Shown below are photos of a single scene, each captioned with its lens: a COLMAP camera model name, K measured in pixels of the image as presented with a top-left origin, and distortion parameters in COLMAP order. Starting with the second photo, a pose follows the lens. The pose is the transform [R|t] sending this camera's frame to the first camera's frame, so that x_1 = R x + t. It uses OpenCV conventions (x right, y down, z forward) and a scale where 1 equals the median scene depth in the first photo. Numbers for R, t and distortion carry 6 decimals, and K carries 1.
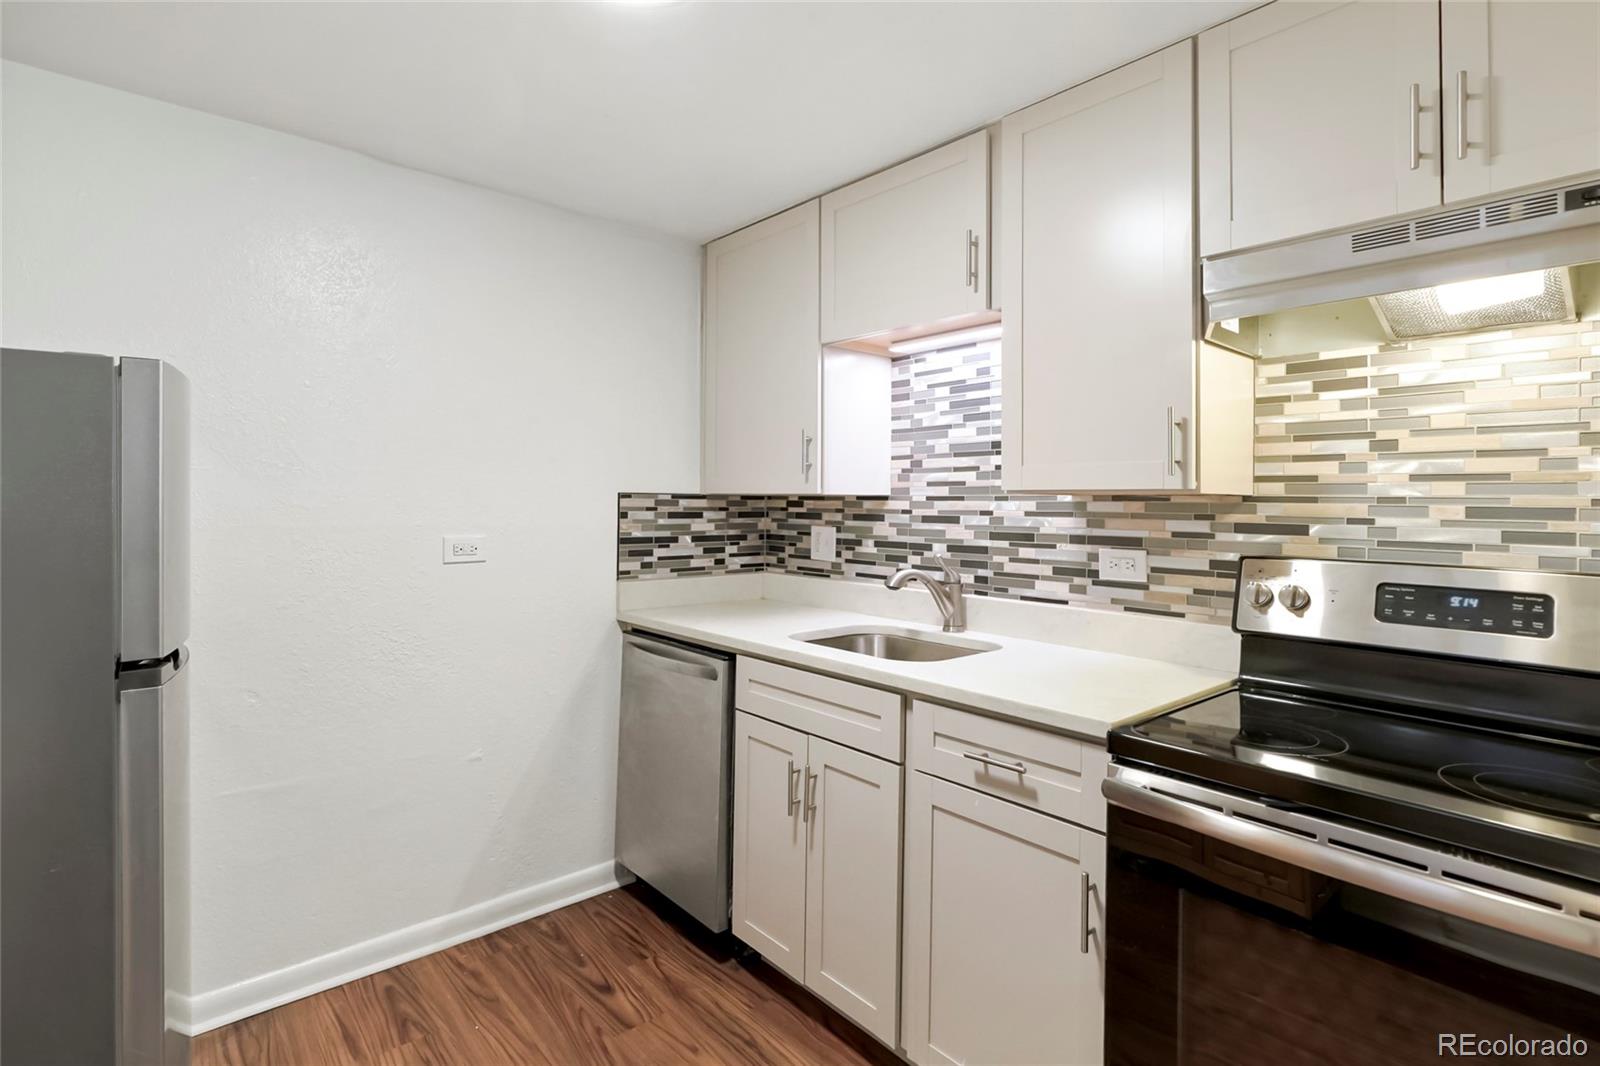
lens RADIAL K [[788.6, 0, 802.0], [0, 788.6, 521.3], [0, 0, 1]] dist [0.001636, 0.000821]
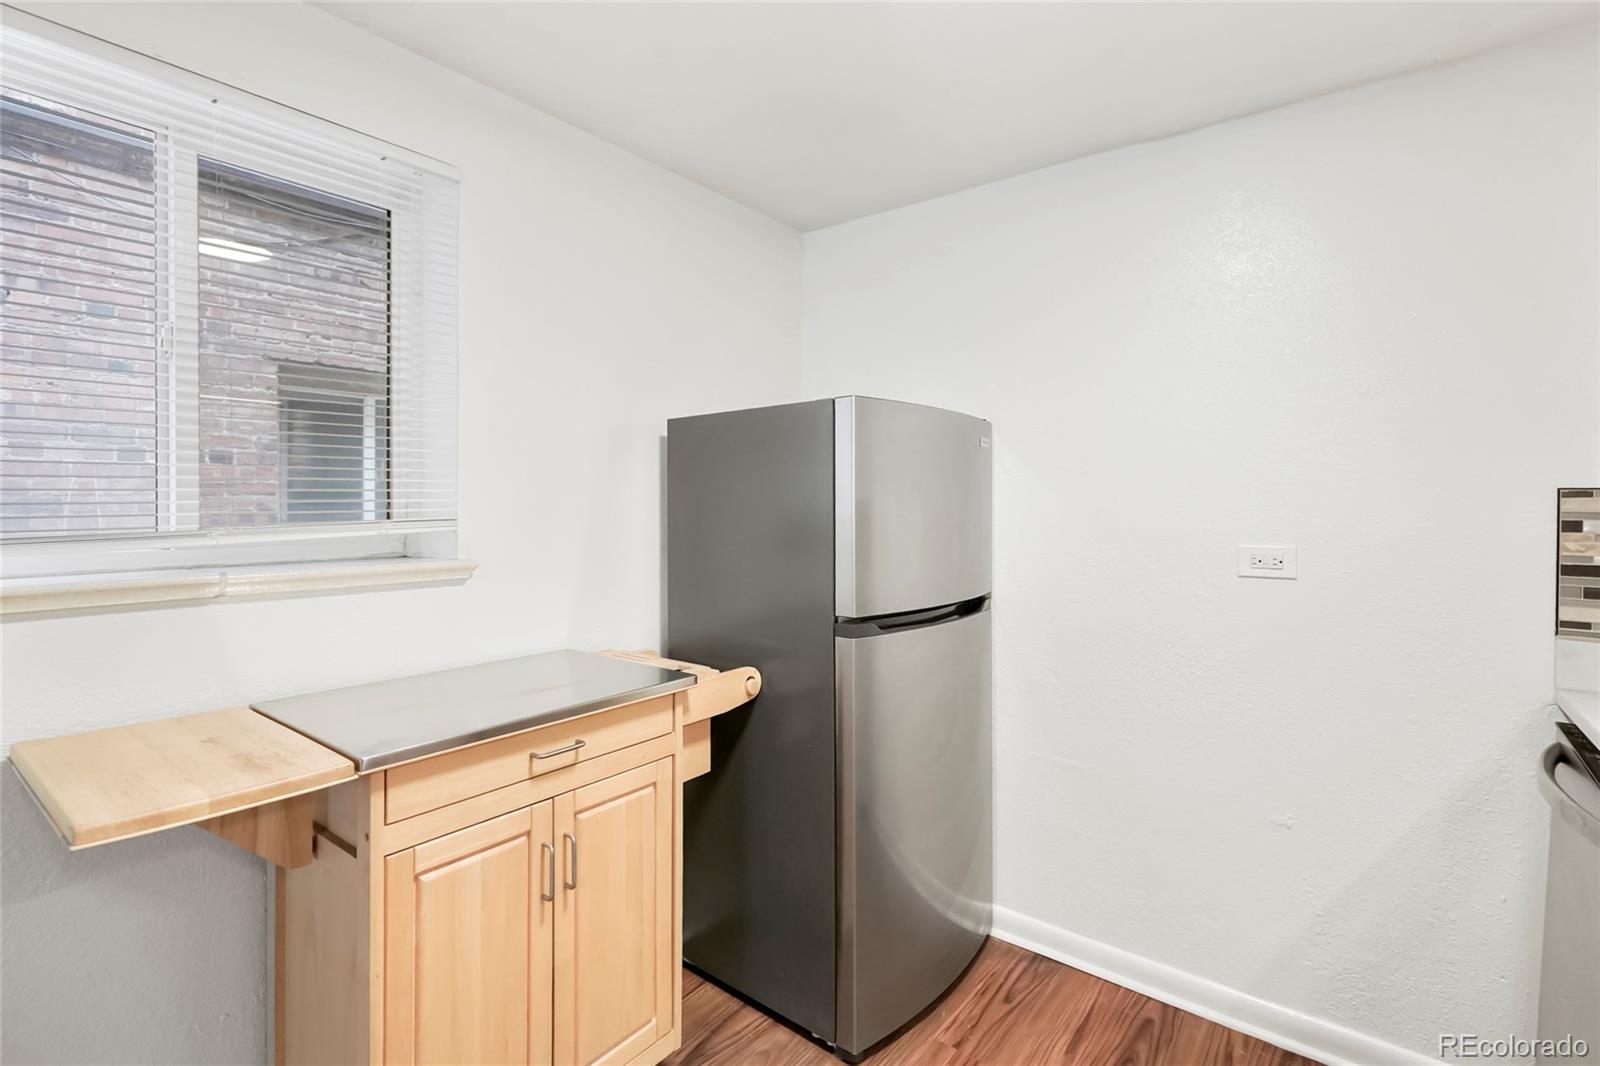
lens RADIAL K [[752.8, 0, 801.8], [0, 752.8, 519.1], [0, 0, 1]] dist [0.003243, 0.000114]
pose [[0.190264, 0.023572, -0.981450, 0.242303], [-0.023654, 0.999532, 0.019420, -0.012076], [0.981448, 0.019520, 0.190732, 0.376481]]
